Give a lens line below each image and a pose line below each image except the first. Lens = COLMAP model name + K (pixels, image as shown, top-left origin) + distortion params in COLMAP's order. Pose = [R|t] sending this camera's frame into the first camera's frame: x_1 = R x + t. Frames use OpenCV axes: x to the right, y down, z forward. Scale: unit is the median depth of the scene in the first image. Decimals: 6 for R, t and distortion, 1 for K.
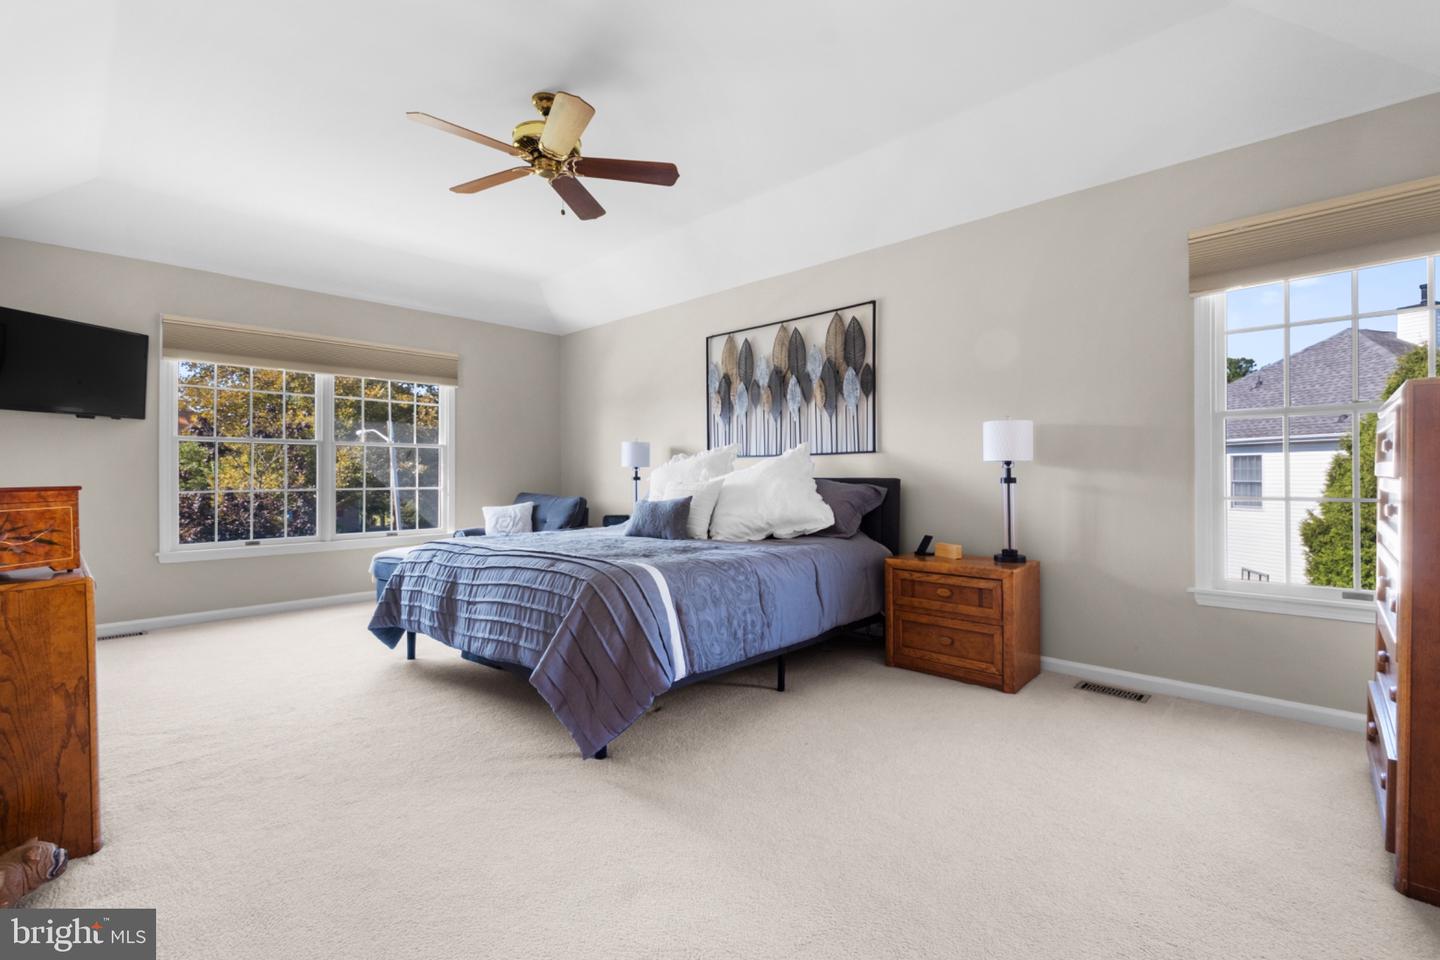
lens RADIAL K [[647.5, 0, 719.2], [0, 647.5, 476.6], [0, 0, 1]] dist [0.004207, -0.004453]
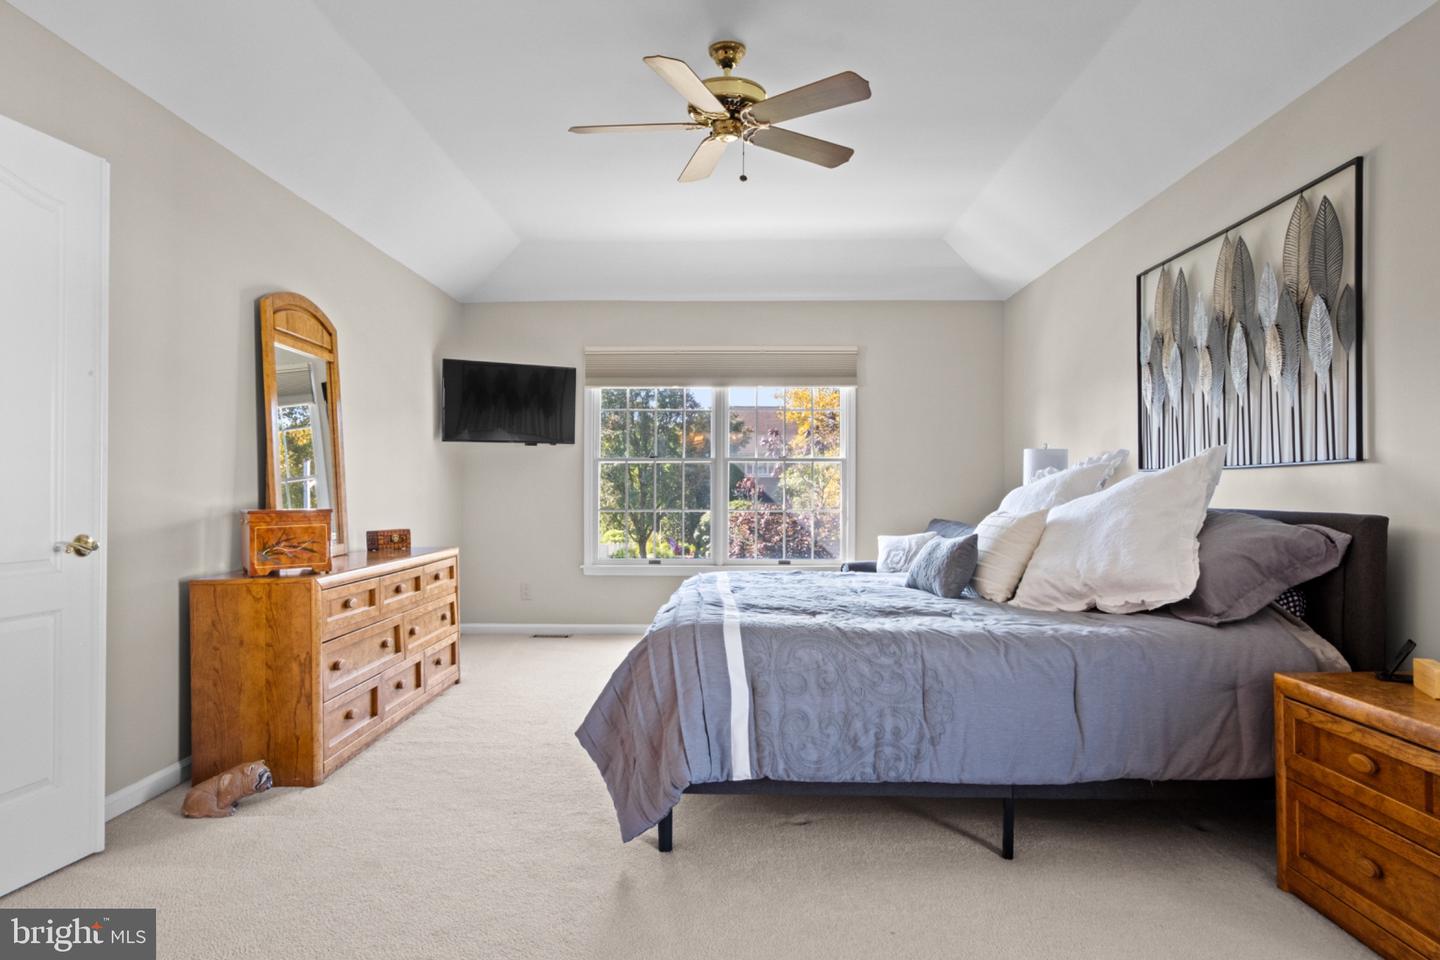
lens RADIAL K [[880.3, 0, 718.9], [0, 880.3, 483.8], [0, 0, 1]] dist [0.009870, -0.005577]
pose [[0.668799, -0.000088, -0.743443, 0.496603], [-0.004087, 0.999984, -0.003794, -0.018814], [0.743432, 0.005576, 0.668788, 0.216483]]
